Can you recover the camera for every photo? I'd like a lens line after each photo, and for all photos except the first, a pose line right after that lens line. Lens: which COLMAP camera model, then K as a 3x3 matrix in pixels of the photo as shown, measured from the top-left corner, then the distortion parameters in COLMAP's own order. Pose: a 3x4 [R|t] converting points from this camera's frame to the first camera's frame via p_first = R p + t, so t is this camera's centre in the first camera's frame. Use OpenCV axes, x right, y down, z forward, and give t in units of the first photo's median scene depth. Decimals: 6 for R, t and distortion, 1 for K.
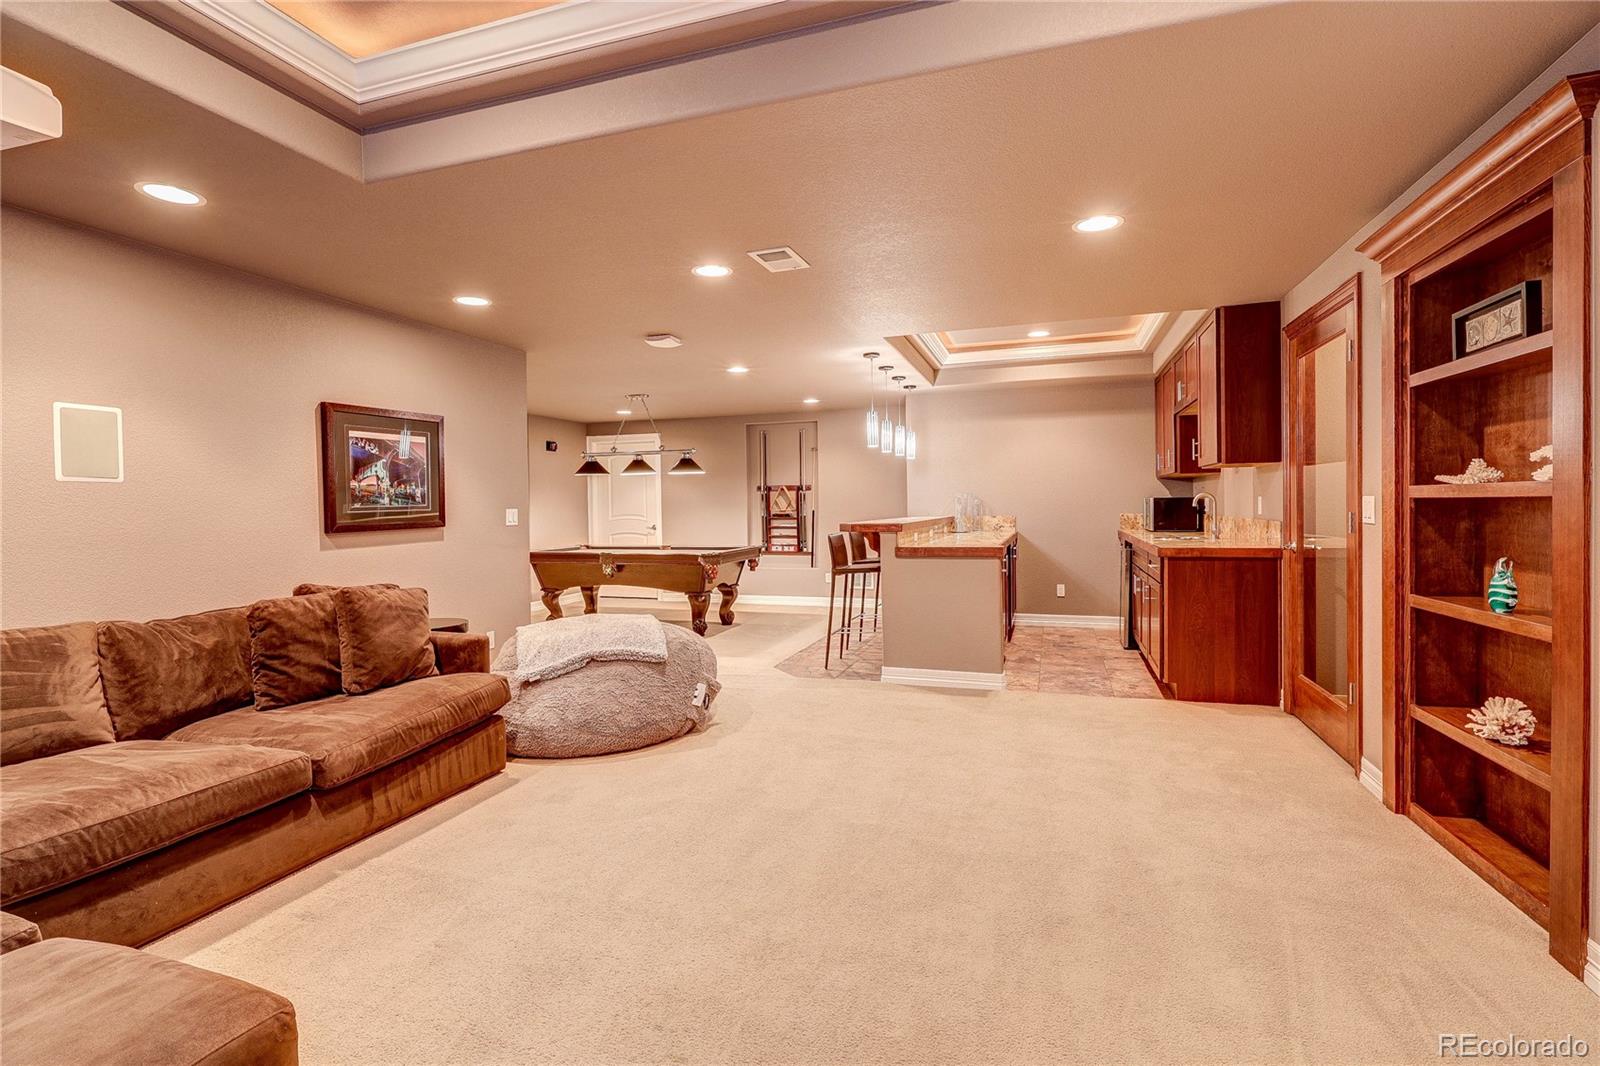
lens RADIAL K [[750.1, 0, 795.0], [0, 750.1, 521.4], [0, 0, 1]] dist [-0.003880, 0.000617]
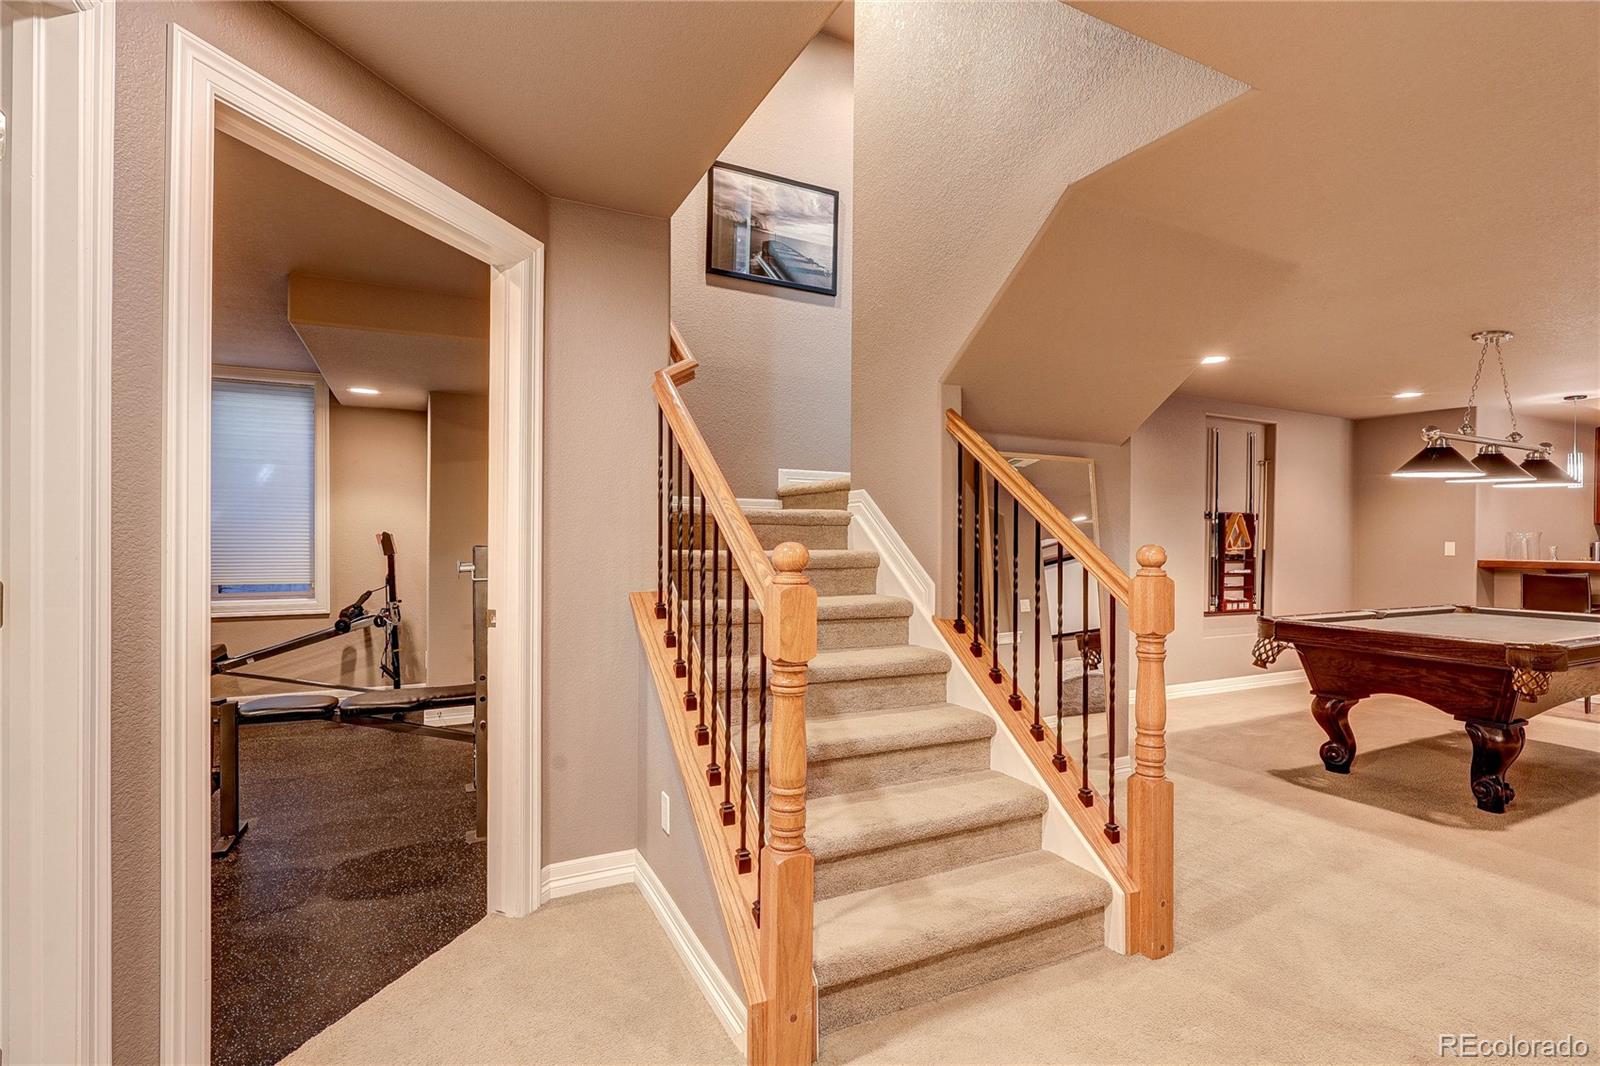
lens RADIAL K [[750.1, 0, 793.6], [0, 750.1, 541.2], [0, 0, 1]] dist [-0.003880, 0.000617]
pose [[0.698668, 0.016311, 0.715260, -1.056396], [-0.001490, 0.999771, -0.021343, -0.009282], [-0.715444, 0.013846, 0.698533, 1.098813]]
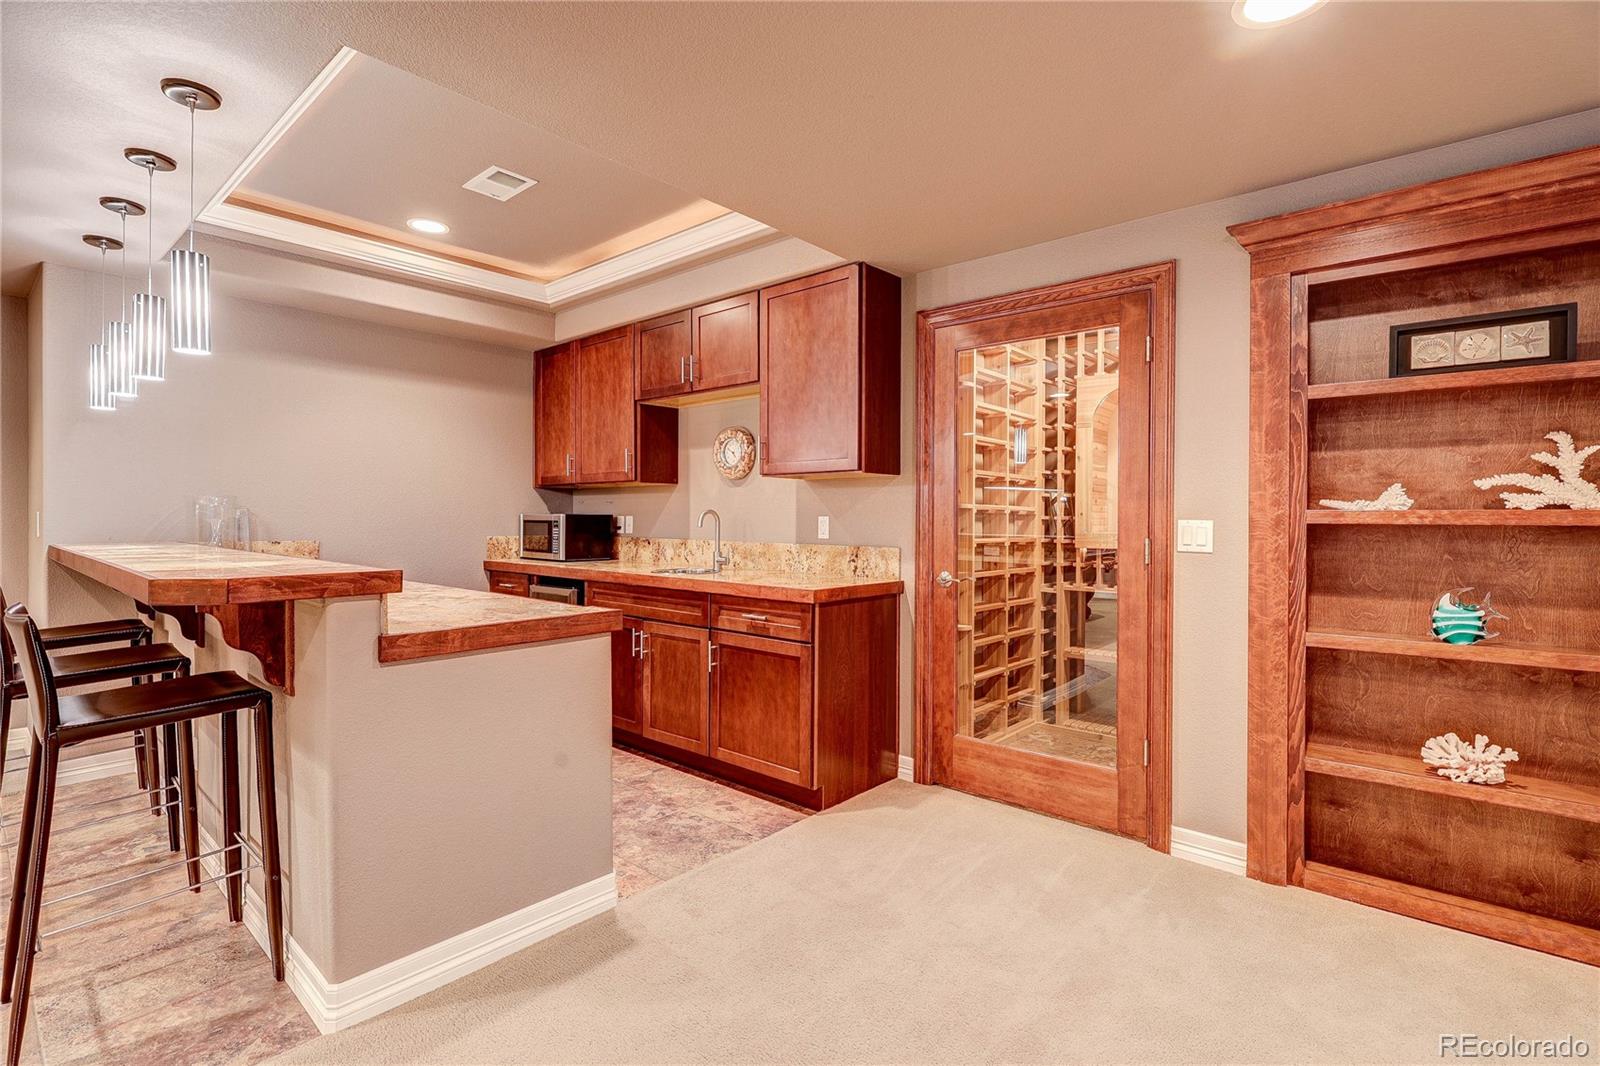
lens RADIAL K [[750.1, 0, 802.0], [0, 750.1, 517.4], [0, 0, 1]] dist [-0.003880, 0.000617]
pose [[0.379362, 0.017123, 0.925090, -0.092787], [0.008625, 0.999720, -0.022042, -0.010027], [-0.925208, 0.016341, 0.379108, 0.495380]]
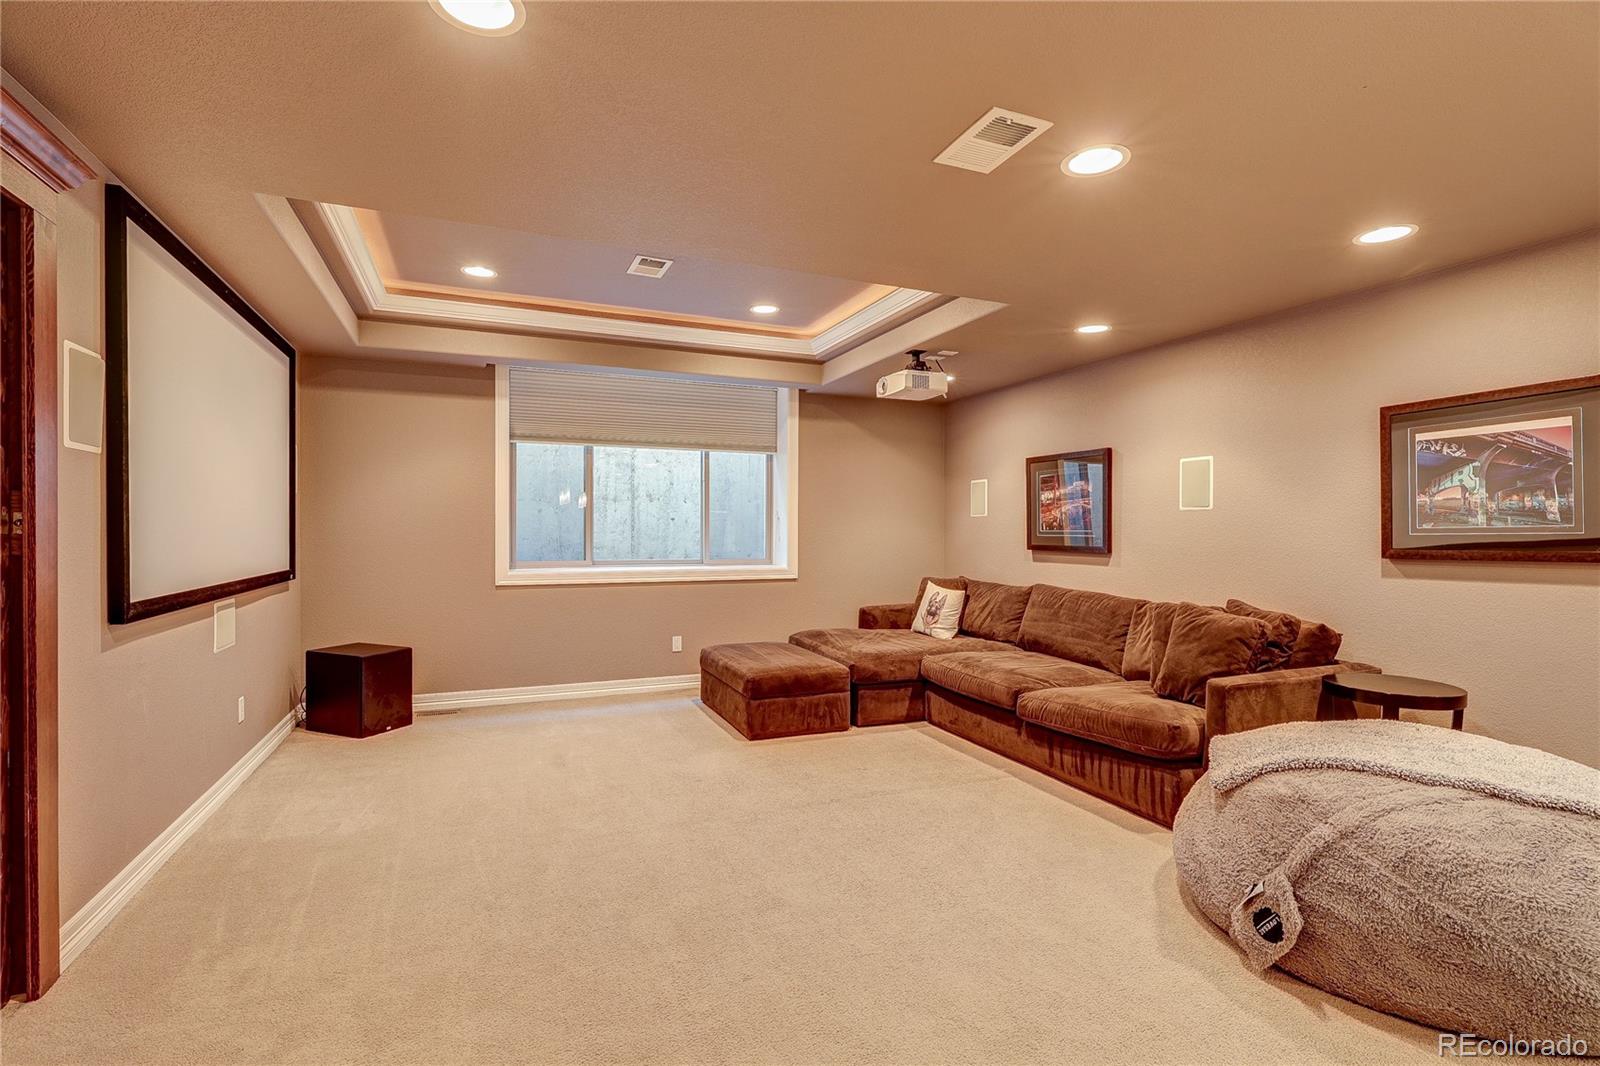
lens RADIAL K [[750.1, 0, 803.1], [0, 750.1, 536.9], [0, 0, 1]] dist [-0.003880, 0.000617]
pose [[-0.747921, 0.016503, -0.663583, 0.260502], [-0.005967, 0.999483, 0.031582, -0.018459], [0.663761, 0.027581, -0.747436, 0.688090]]
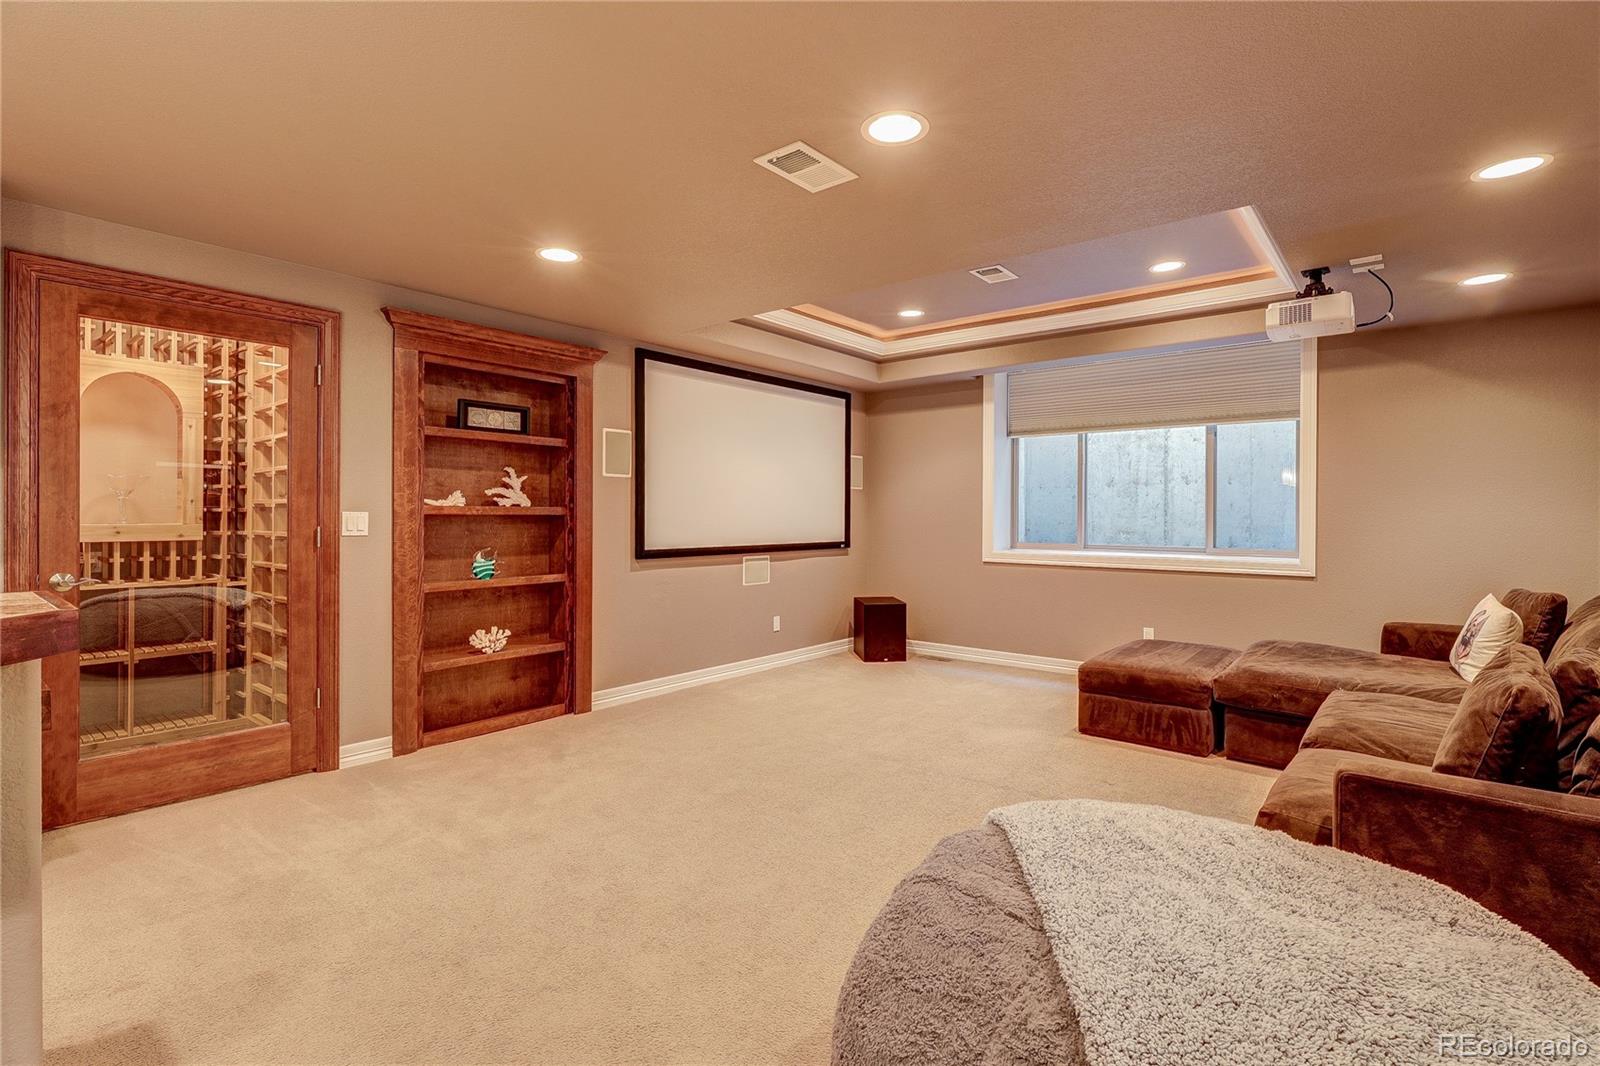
lens RADIAL K [[750.1, 0, 797.2], [0, 750.1, 521.1], [0, 0, 1]] dist [-0.003880, 0.000617]
pose [[-0.935012, 0.007079, 0.354546, -0.129197], [0.016159, 0.999613, 0.022656, -0.016047], [-0.354248, 0.026913, -0.934764, 0.837465]]
